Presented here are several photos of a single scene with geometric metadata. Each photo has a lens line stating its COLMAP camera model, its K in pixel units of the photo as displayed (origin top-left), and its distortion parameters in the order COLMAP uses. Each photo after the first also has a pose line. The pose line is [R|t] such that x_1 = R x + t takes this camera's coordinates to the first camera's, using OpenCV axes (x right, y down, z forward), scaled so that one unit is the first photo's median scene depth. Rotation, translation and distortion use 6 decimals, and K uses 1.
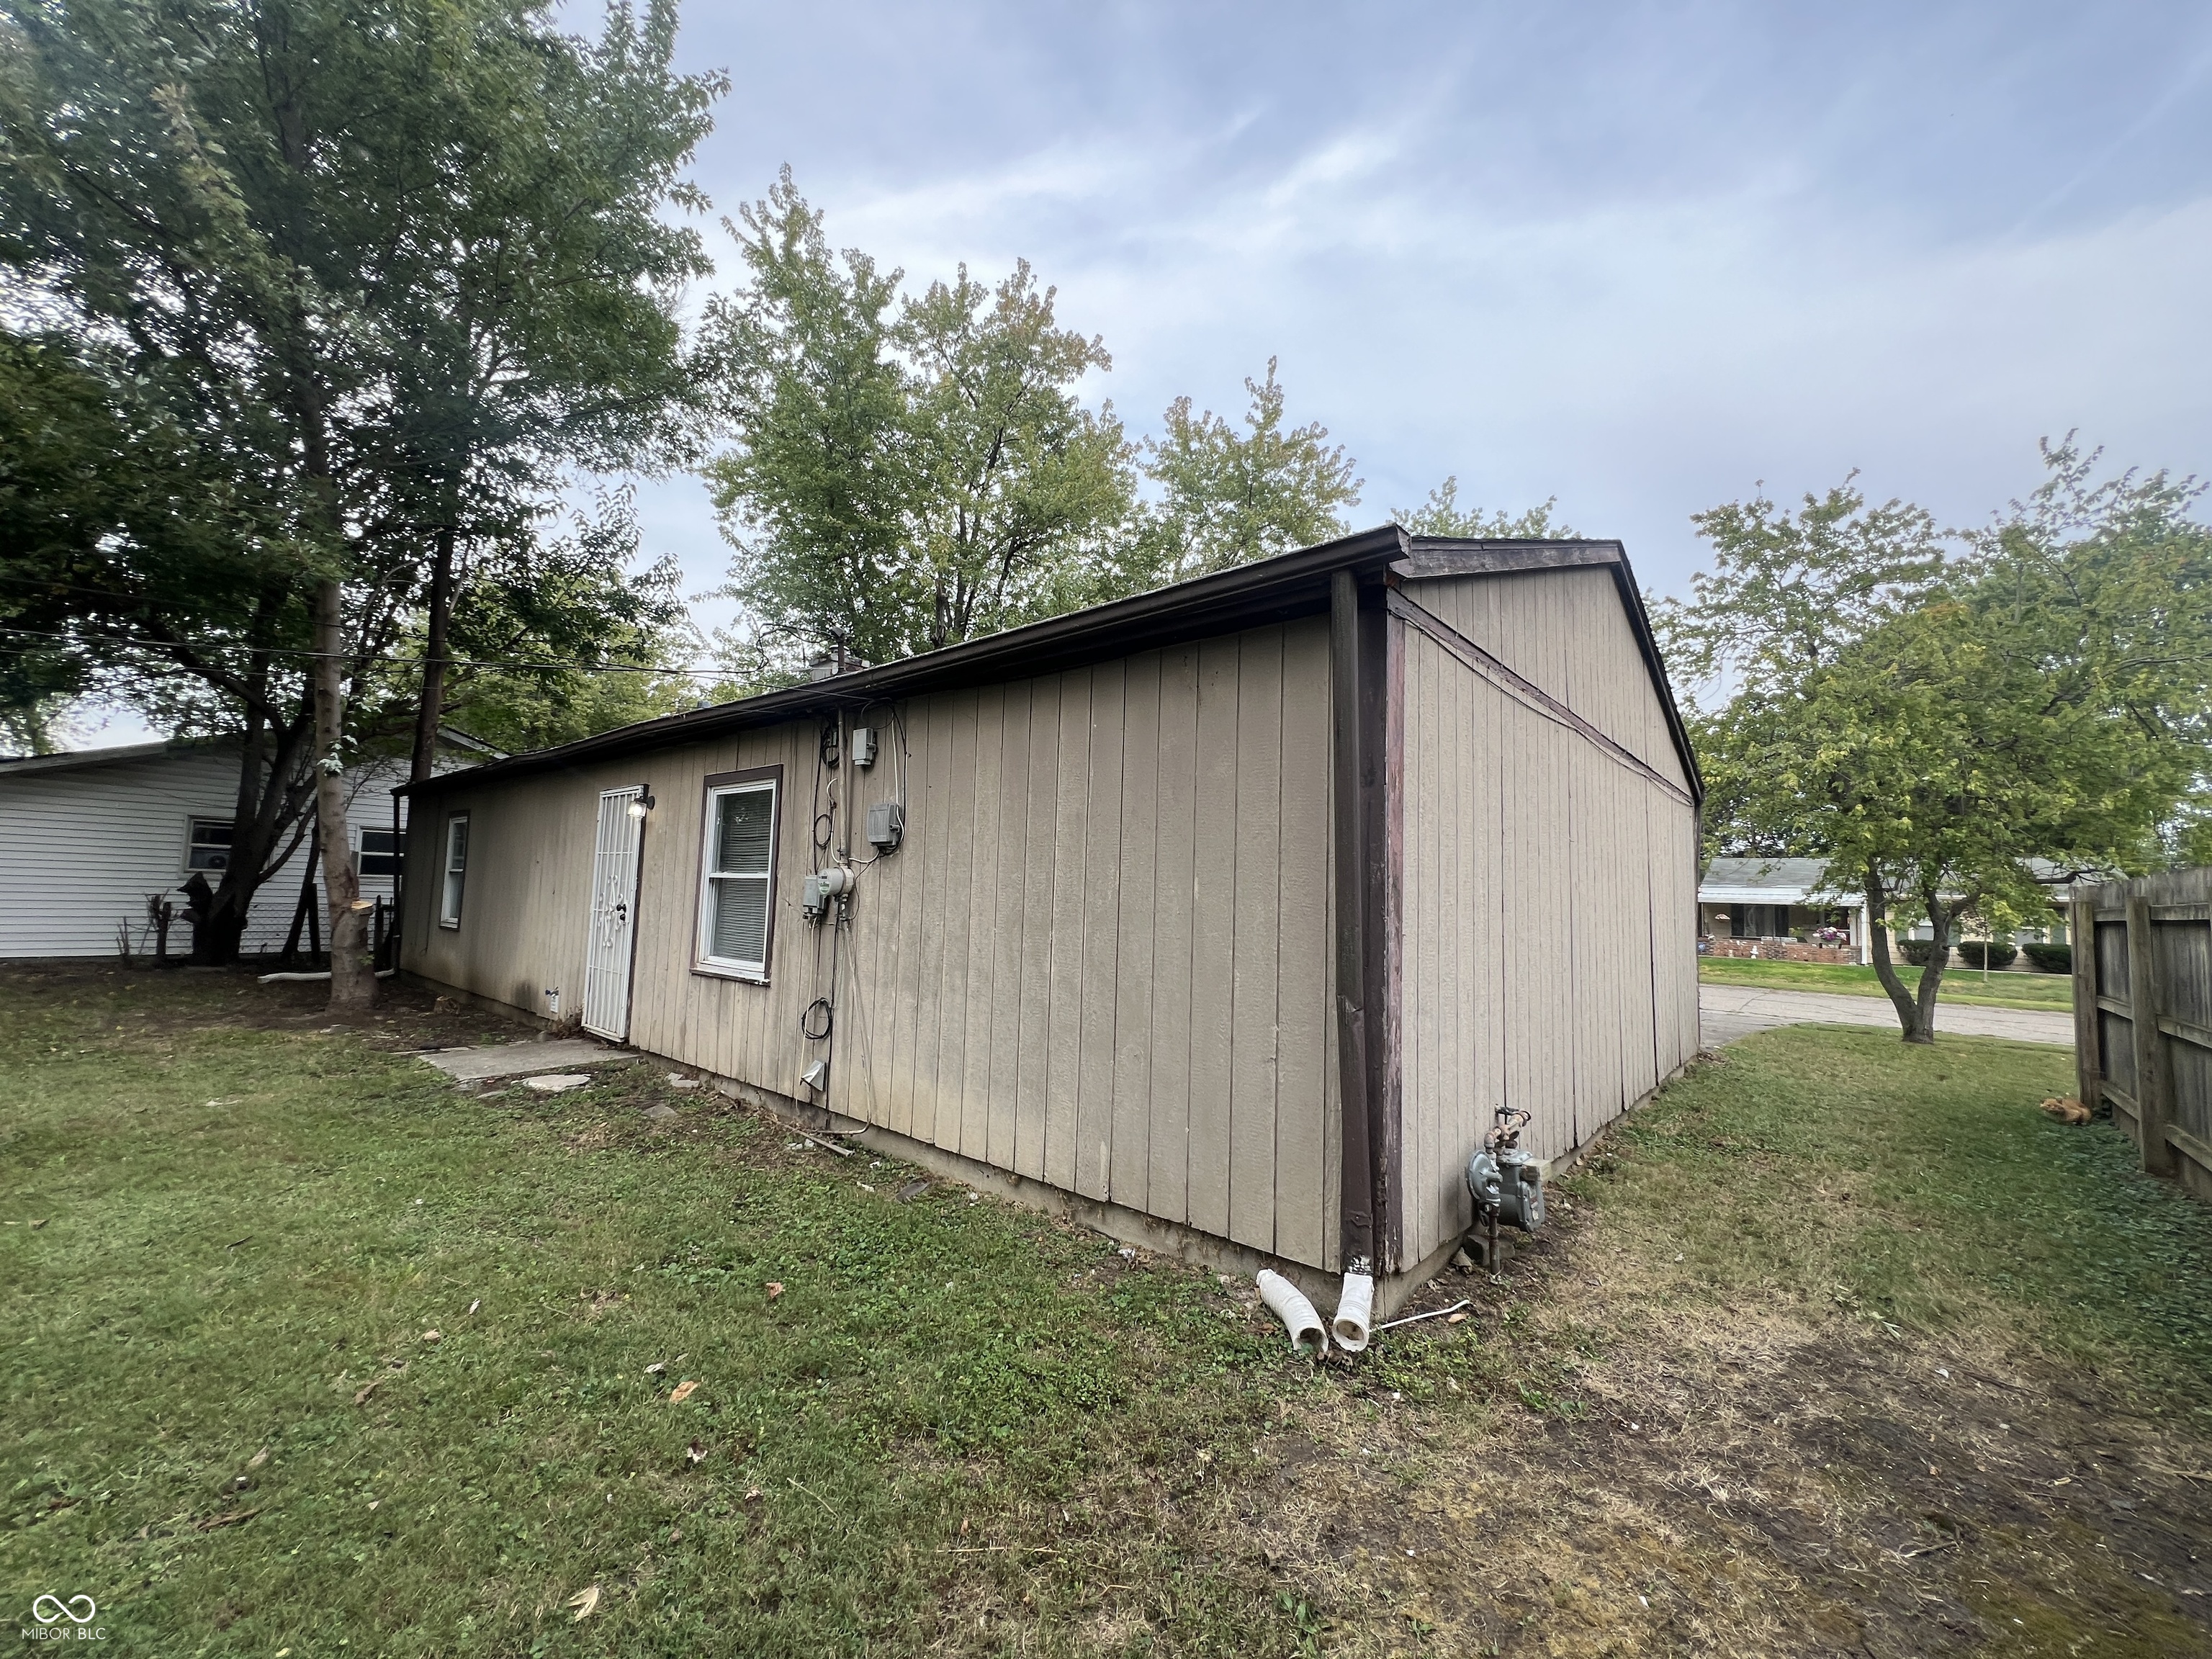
lens RADIAL K [[881.4, 0, 1105.4], [0, 881.4, 829.5], [0, 0, 1]] dist [-0.001004, 0.000259]
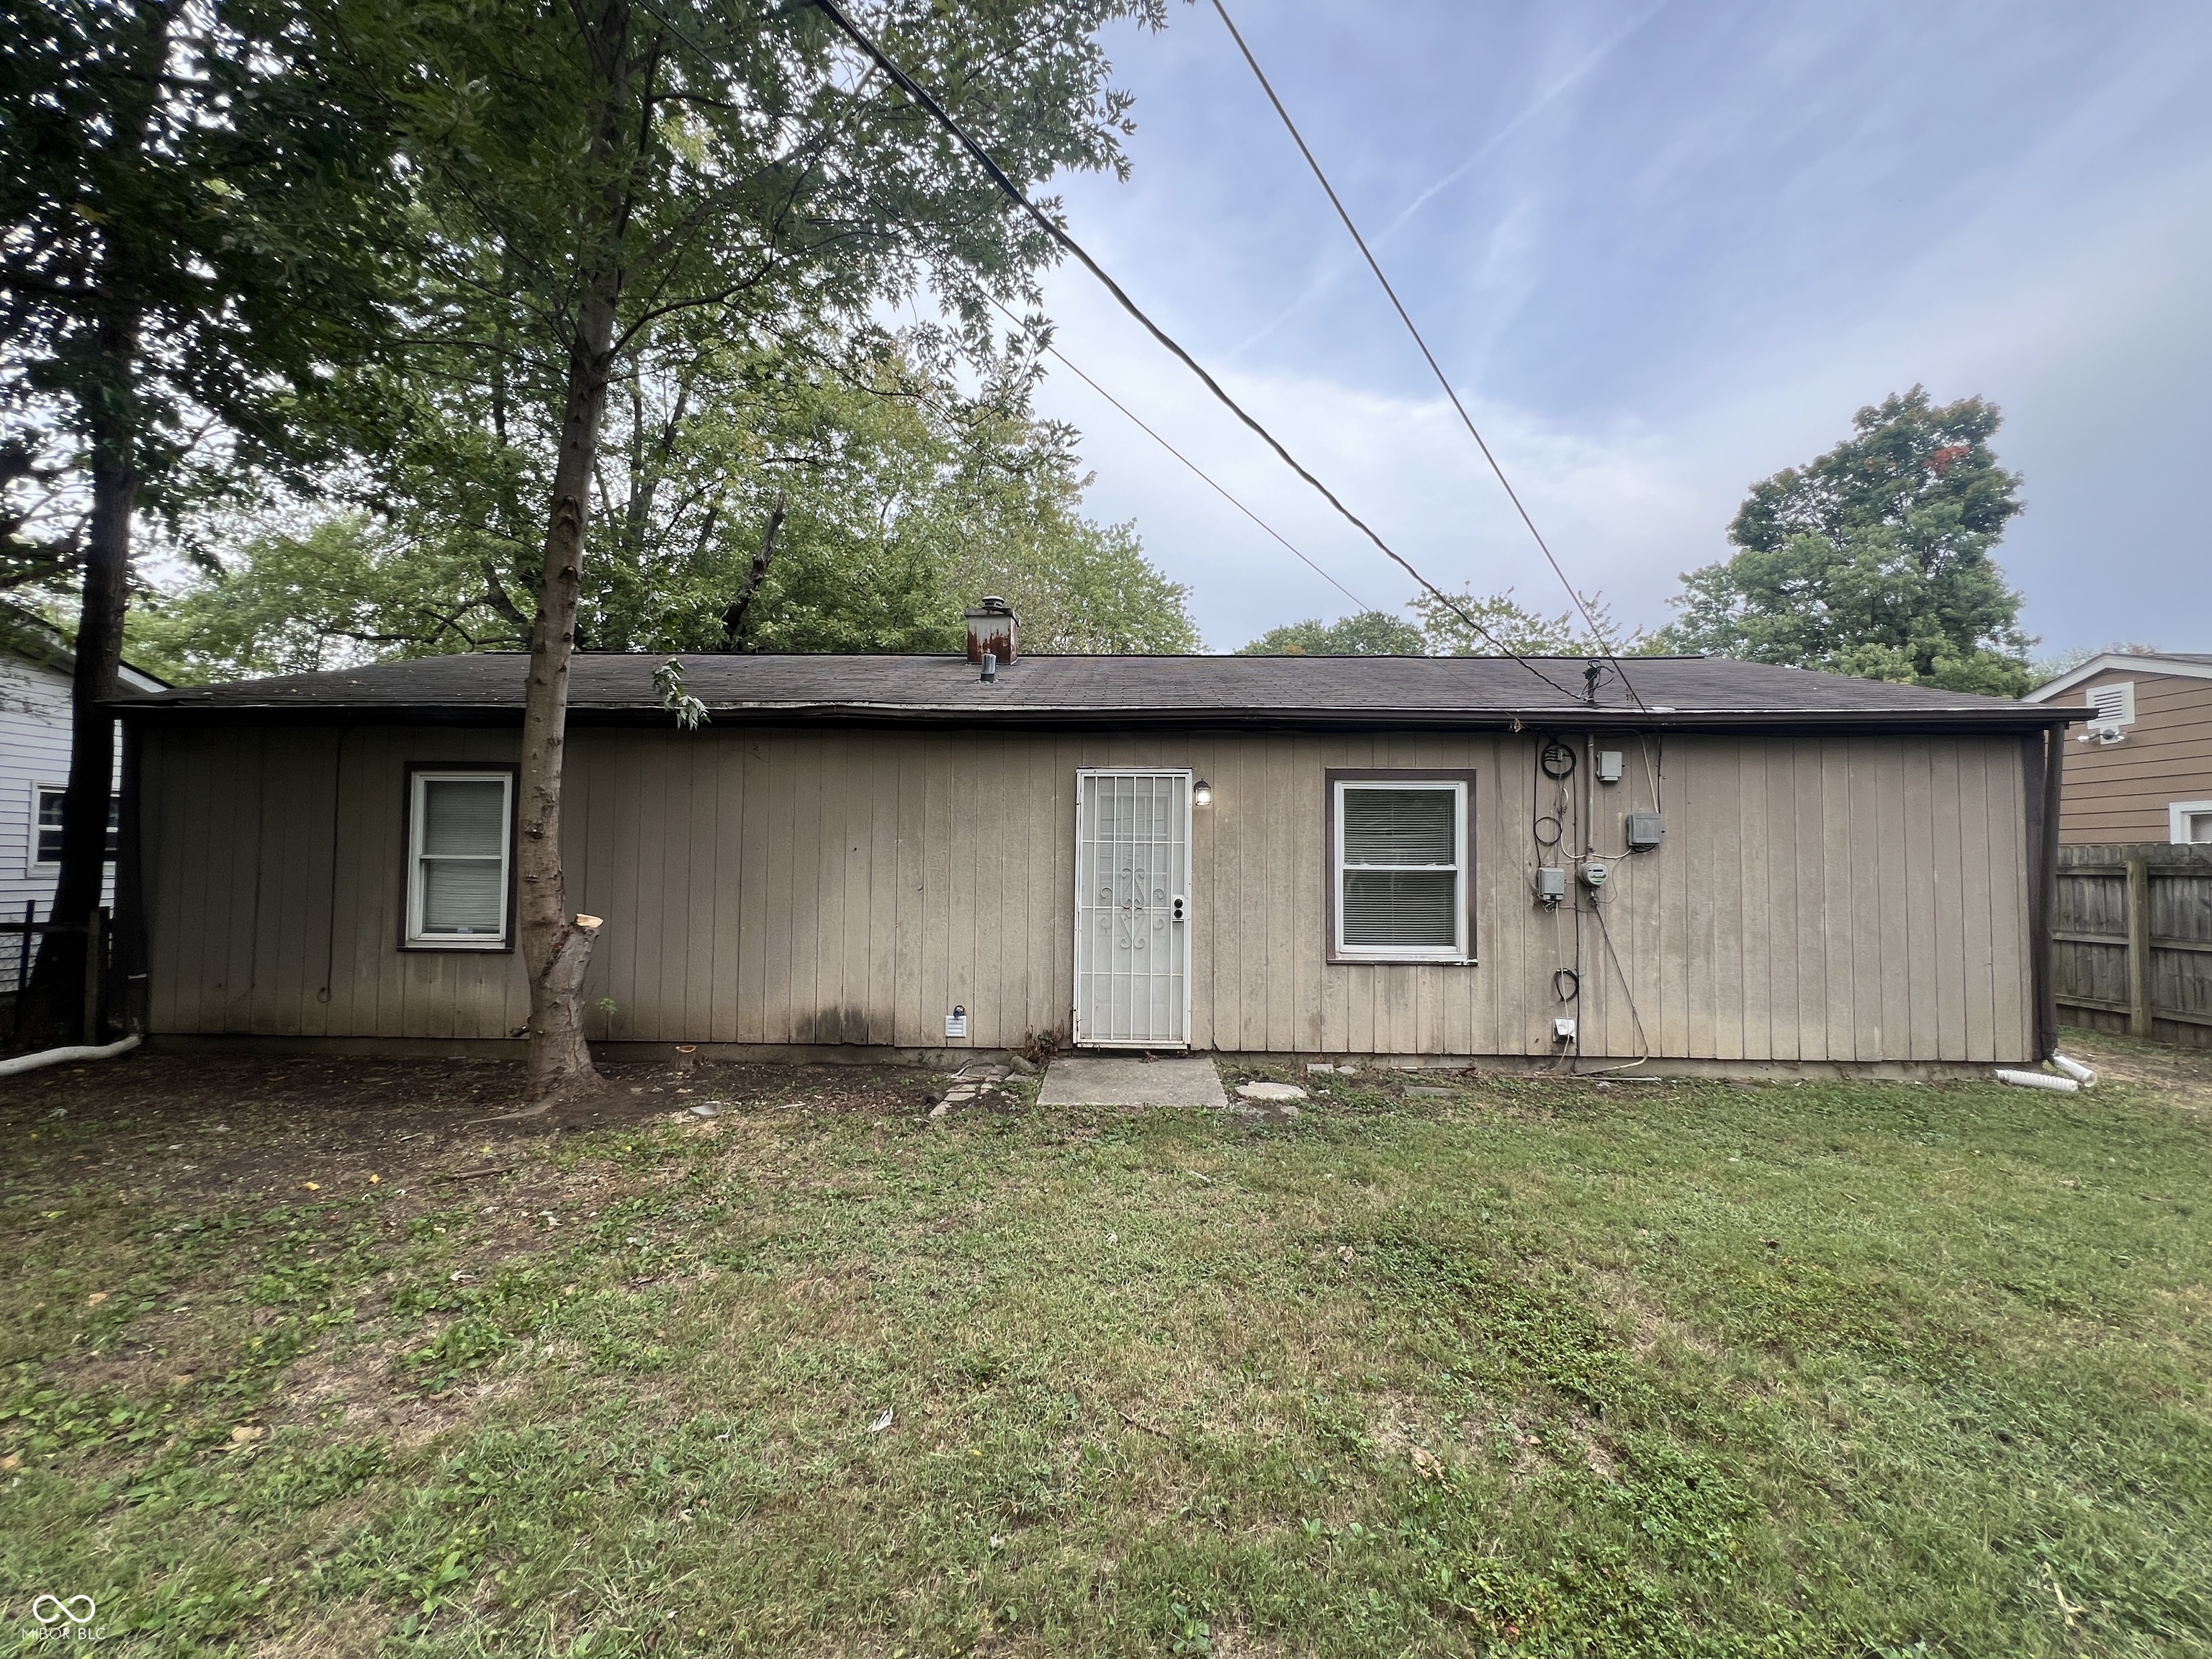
lens RADIAL K [[881.4, 0, 1104.8], [0, 881.4, 829.3], [0, 0, 1]] dist [-0.001004, 0.000259]
pose [[0.776566, -0.000062, 0.630036, -1.102473], [-0.033661, 0.998568, 0.041588, -0.021636], [-0.629136, -0.053504, 0.775451, 0.321031]]
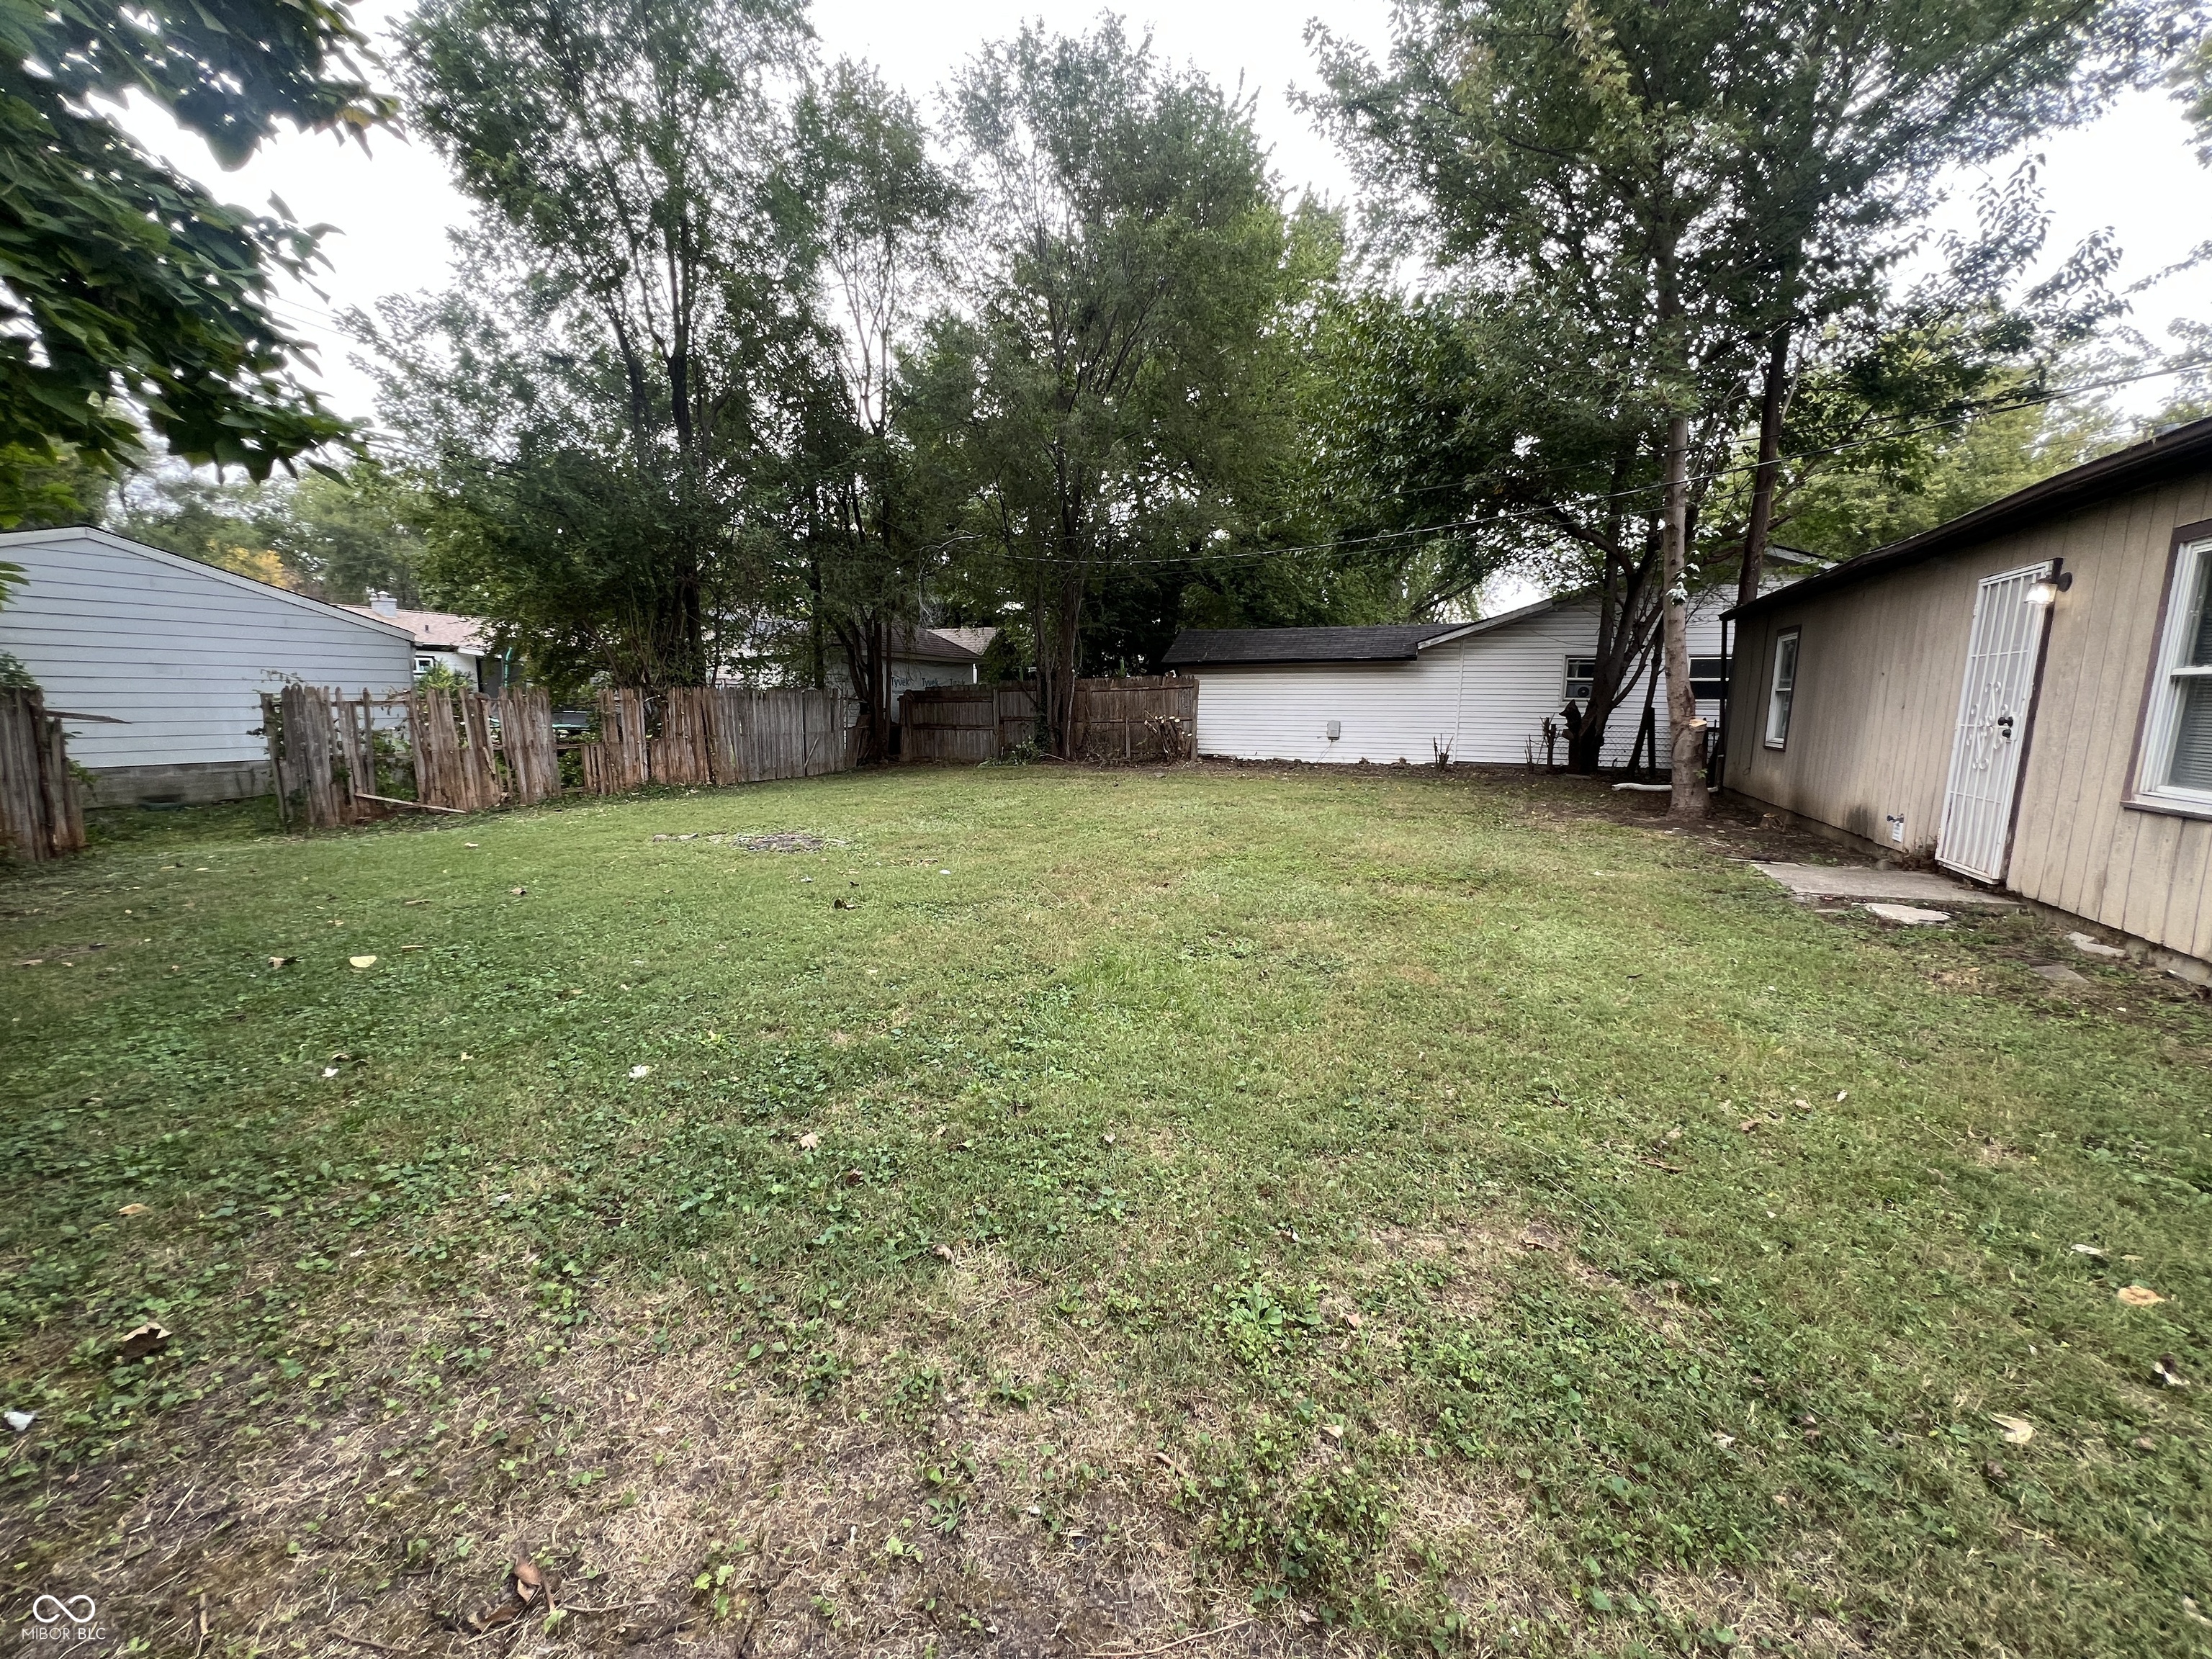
lens RADIAL K [[881.4, 0, 1109.0], [0, 881.4, 831.6], [0, 0, 1]] dist [-0.001004, 0.000259]
pose [[0.298662, 0.113927, -0.947534, -0.017237], [0.070801, 0.987468, 0.141045, 0.015232], [0.951729, -0.109211, 0.286853, -0.022516]]
